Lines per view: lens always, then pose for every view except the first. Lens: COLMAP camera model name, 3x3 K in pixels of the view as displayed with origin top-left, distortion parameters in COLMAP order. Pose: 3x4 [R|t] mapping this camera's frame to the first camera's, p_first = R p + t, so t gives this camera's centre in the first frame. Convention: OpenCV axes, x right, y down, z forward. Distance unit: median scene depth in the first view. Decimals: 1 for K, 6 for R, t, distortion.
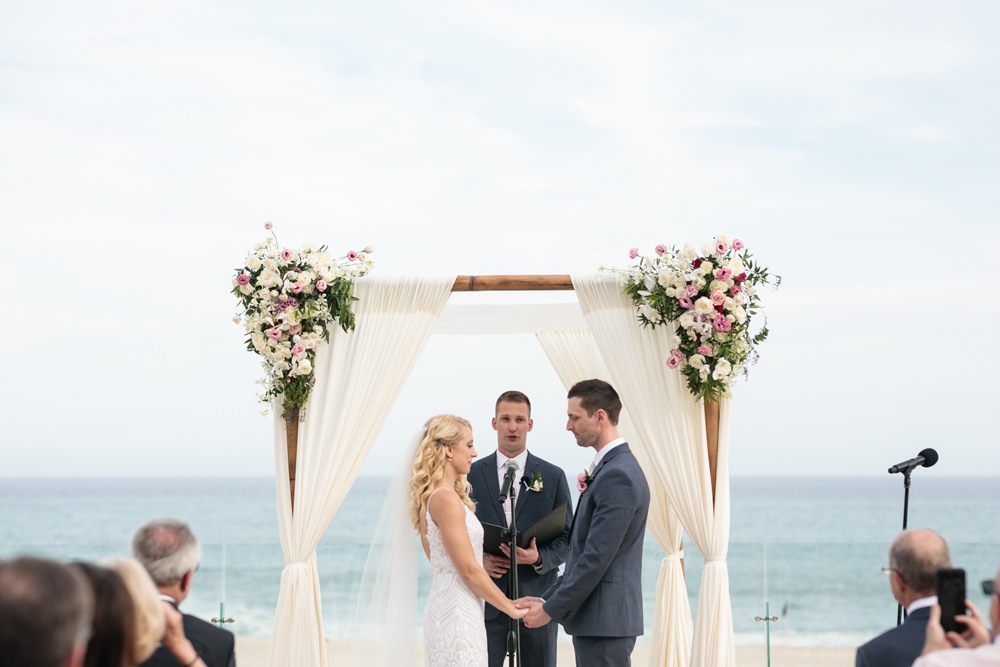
lens RADIAL K [[2491.7, 0, 513.0], [0, 2491.7, 332.7], [0, 0, 1]] dist [0.035983, -0.206229]
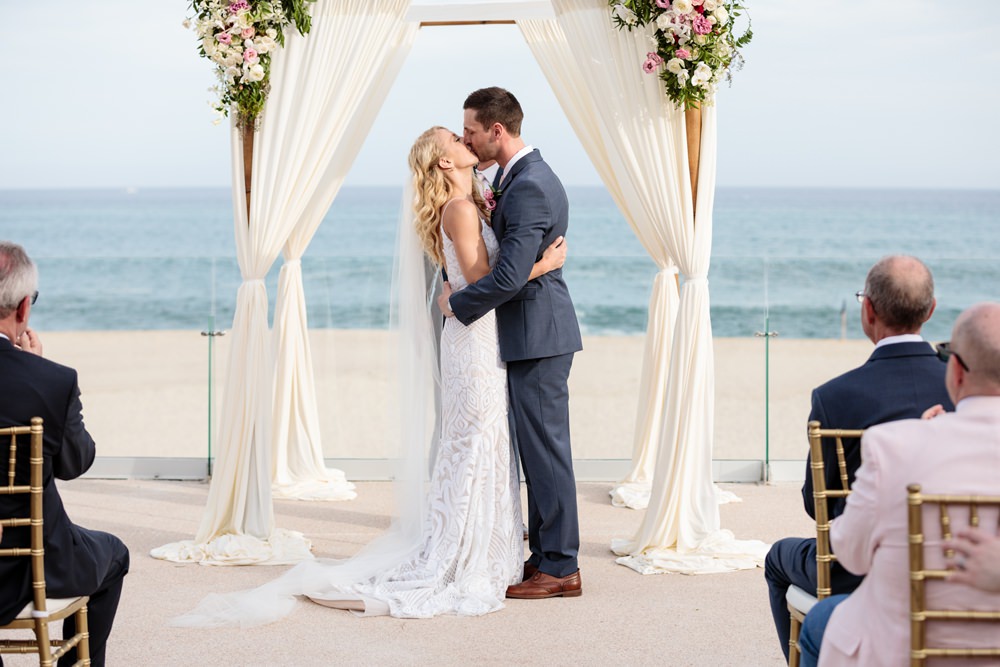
lens RADIAL K [[2140.9, 0, 520.0], [0, 2140.9, 334.8], [0, 0, 1]] dist [-0.309246, -0.013043]
pose [[0.998983, 0.005257, -0.044781, 0.051801], [0.000451, 0.991964, 0.126516, 0.010579], [0.045086, -0.126407, 0.990953, 0.200077]]
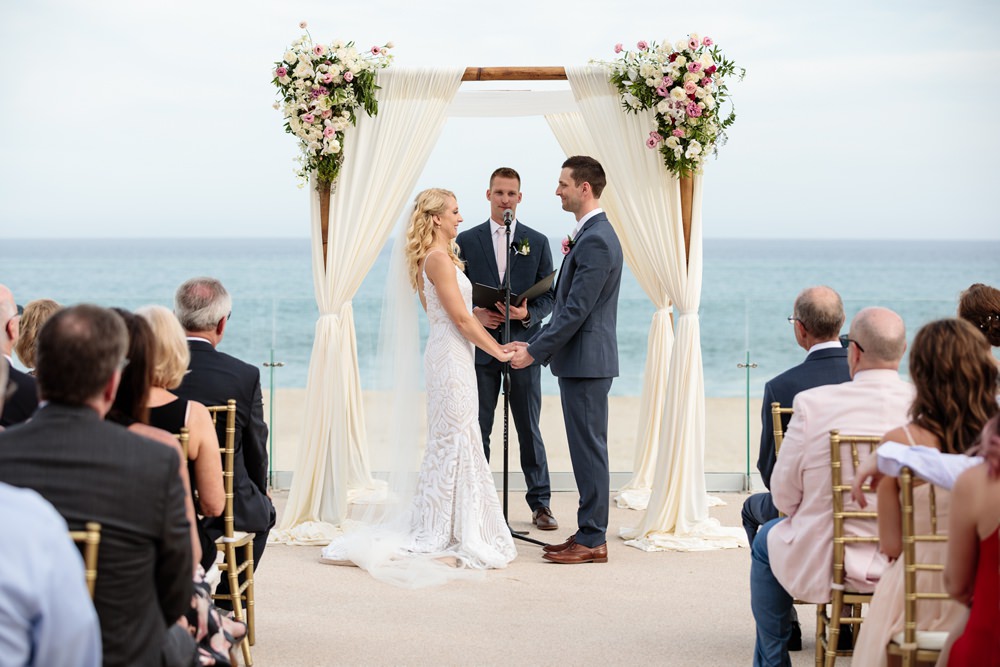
lens RADIAL K [[2398.3, 0, 500.0], [0, 2398.3, 333.5], [0, 0, 1]] dist [-0.224039, 0.003856]
pose [[0.999287, 0.004294, -0.037513, 0.035765], [-0.000643, 0.995303, 0.096804, -0.007582], [0.037752, -0.096711, 0.994596, -0.114650]]
